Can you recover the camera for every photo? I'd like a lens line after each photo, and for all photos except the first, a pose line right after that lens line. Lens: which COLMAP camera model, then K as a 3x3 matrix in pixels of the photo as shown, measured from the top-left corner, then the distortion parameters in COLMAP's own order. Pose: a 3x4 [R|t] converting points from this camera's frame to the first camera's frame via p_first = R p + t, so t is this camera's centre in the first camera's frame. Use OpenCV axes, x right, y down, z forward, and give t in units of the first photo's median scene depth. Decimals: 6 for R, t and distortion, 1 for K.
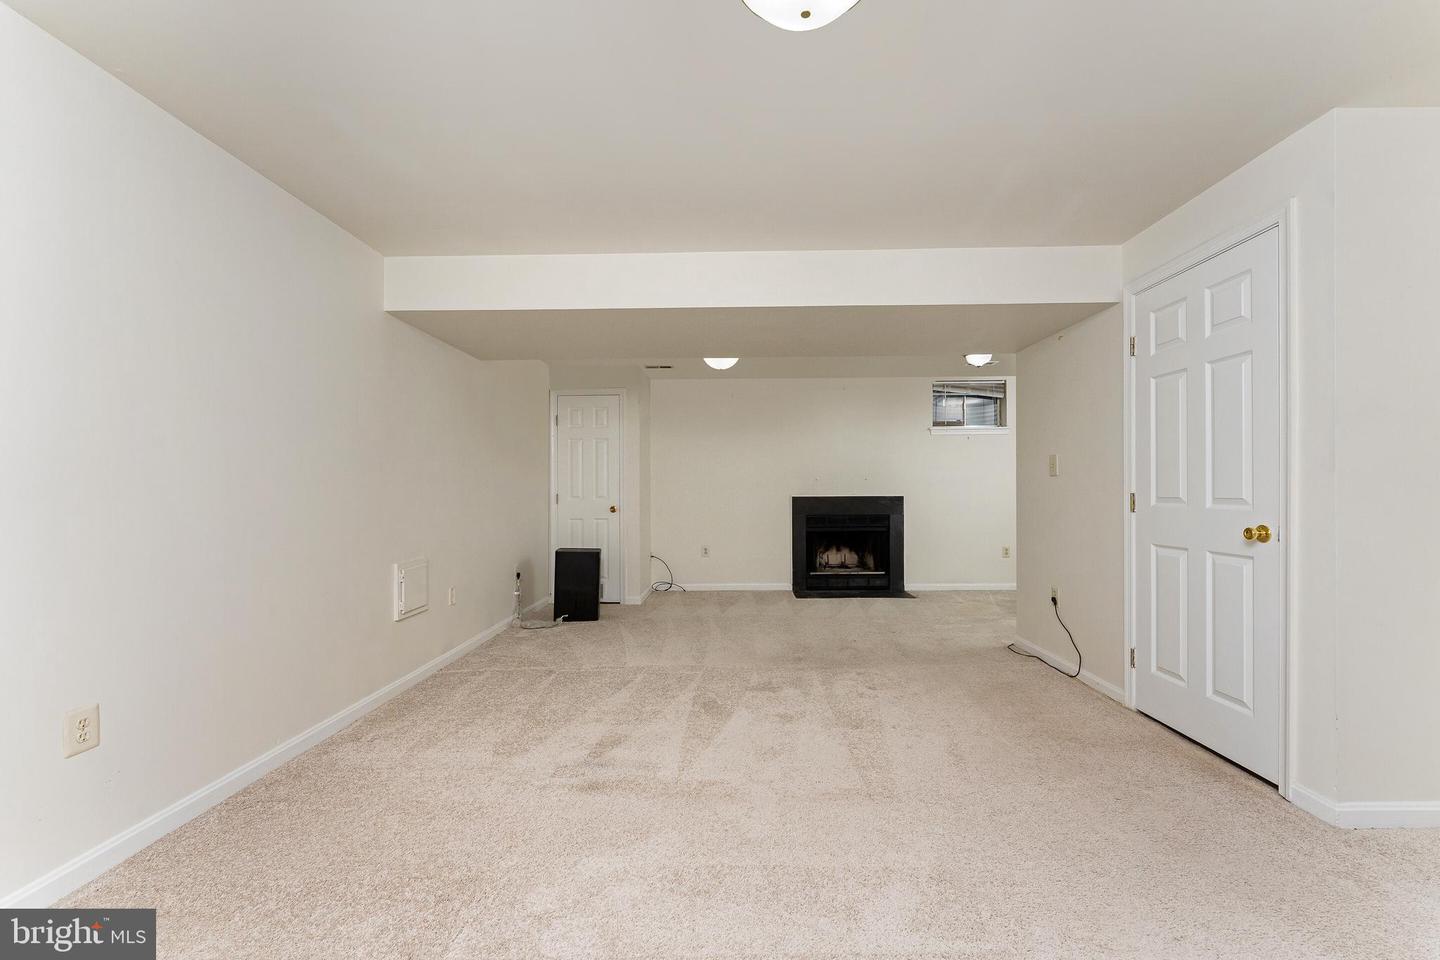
lens RADIAL K [[587.4, 0, 757.0], [0, 587.4, 486.4], [0, 0, 1]] dist [0.000782, -0.000814]
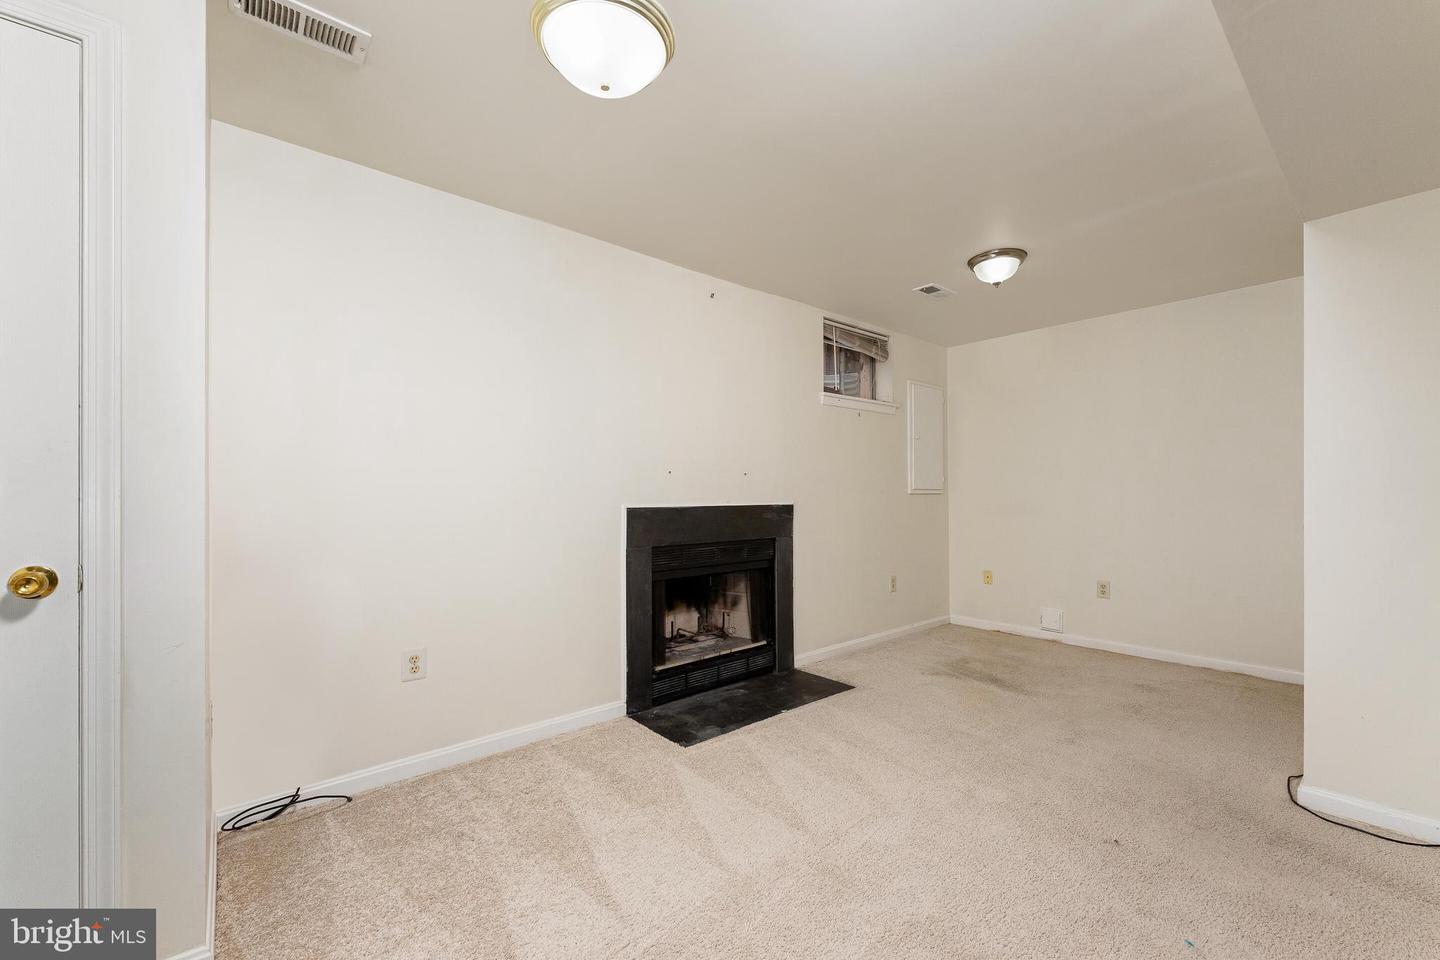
lens RADIAL K [[587.4, 0, 723.6], [0, 587.4, 490.5], [0, 0, 1]] dist [0.000782, -0.000814]
pose [[0.745144, 0.007090, 0.666866, -0.191261], [-0.005890, 0.999974, -0.004050, 0.005627], [-0.666878, -0.000911, 0.745167, 0.626579]]
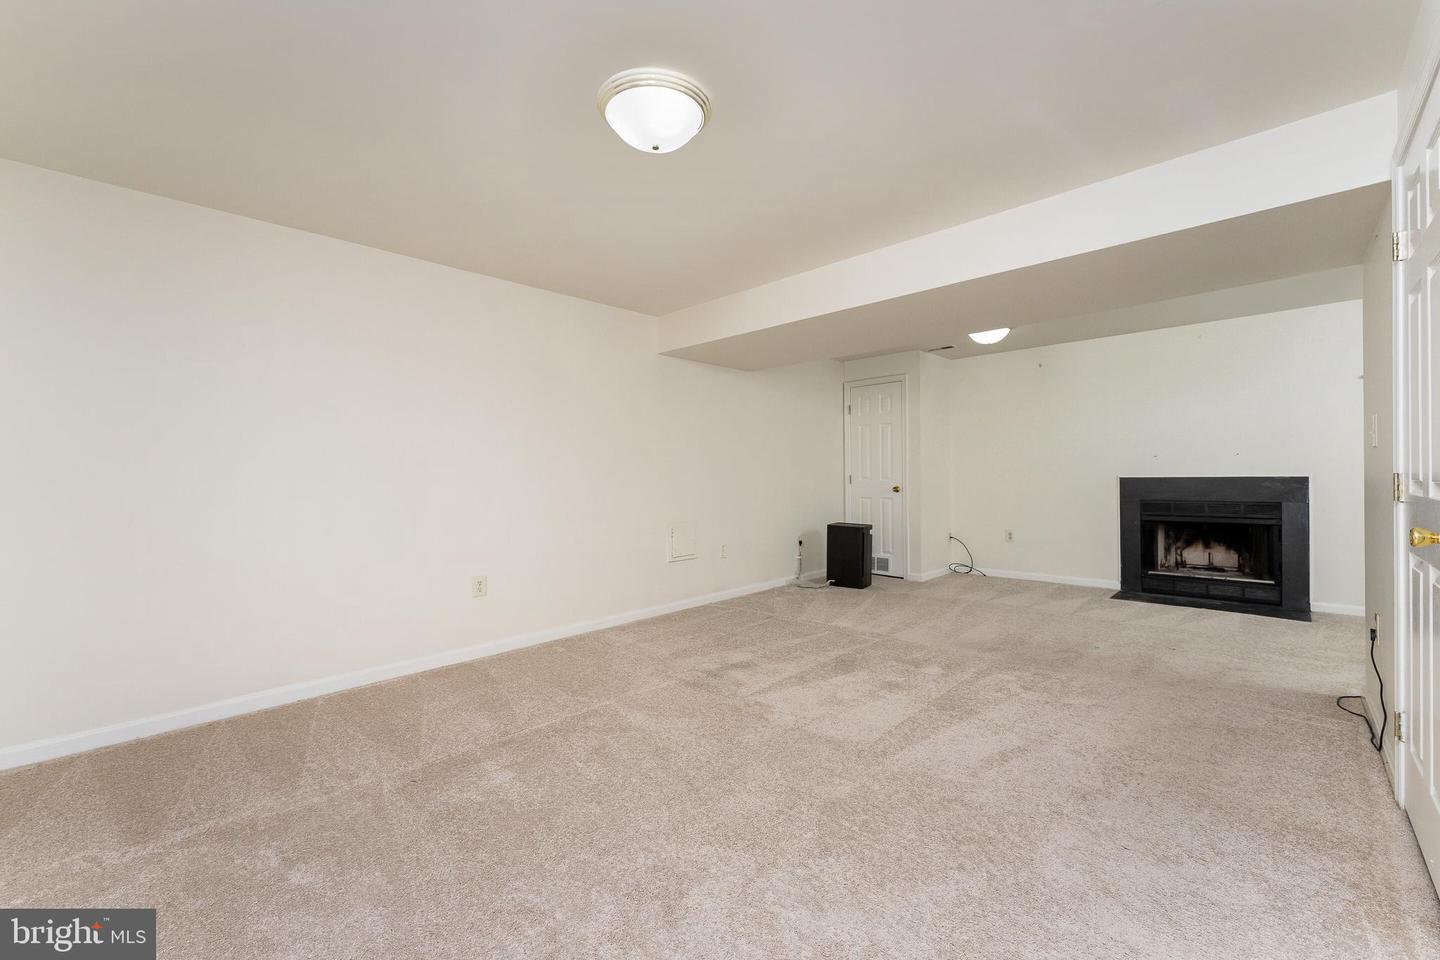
lens RADIAL K [[587.4, 0, 721.0], [0, 587.4, 474.2], [0, 0, 1]] dist [0.000782, -0.000814]
pose [[0.731337, -0.003631, -0.682007, 0.218903], [0.012442, 0.999890, 0.008019, -0.000793], [0.681903, -0.014350, 0.731302, 0.006694]]
